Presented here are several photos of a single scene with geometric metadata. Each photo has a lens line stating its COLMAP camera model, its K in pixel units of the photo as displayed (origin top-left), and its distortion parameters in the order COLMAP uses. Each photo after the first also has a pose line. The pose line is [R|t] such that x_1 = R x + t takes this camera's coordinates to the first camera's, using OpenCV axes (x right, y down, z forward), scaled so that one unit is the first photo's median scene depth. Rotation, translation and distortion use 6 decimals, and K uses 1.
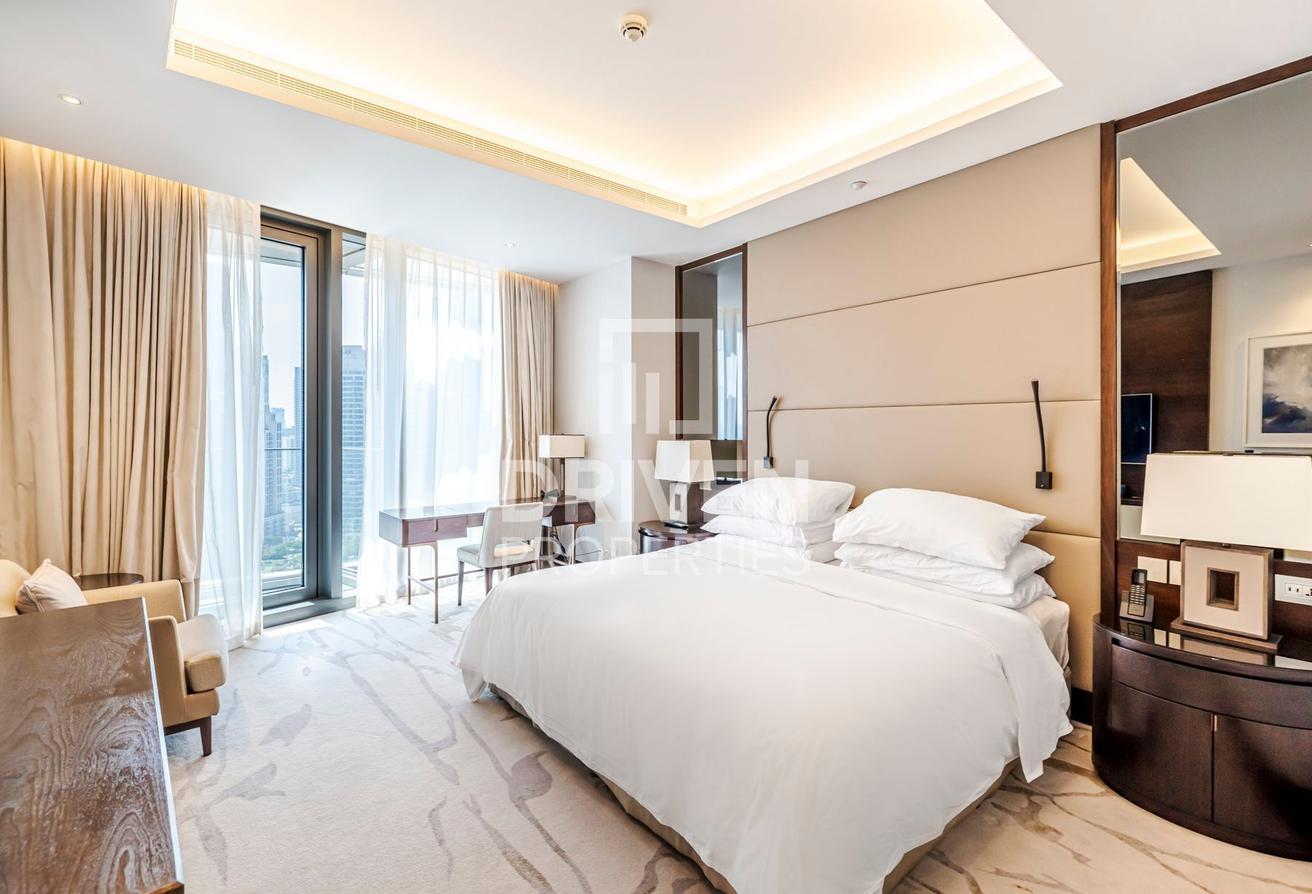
lens RADIAL K [[575.0, 0, 648.7], [0, 575.0, 430.5], [0, 0, 1]] dist [-0.000705, -0.000081]
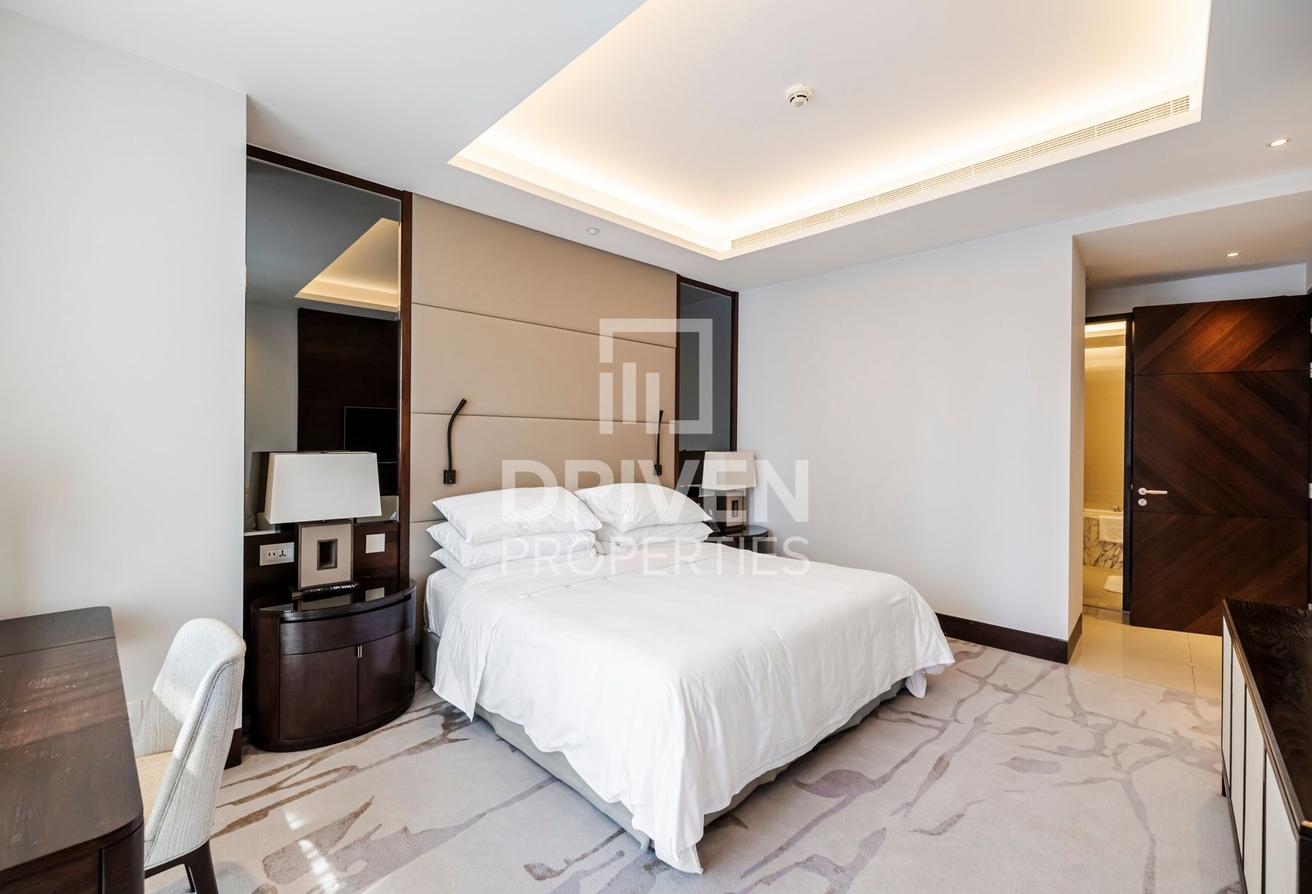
lens RADIAL K [[575.0, 0, 648.7], [0, 575.0, 430.5], [0, 0, 1]] dist [-0.000705, -0.000081]
pose [[-0.082635, -0.000935, 0.996579, -0.905170], [-0.007500, 0.999972, 0.000317, -0.017237], [-0.996552, -0.007448, -0.082640, 1.080751]]
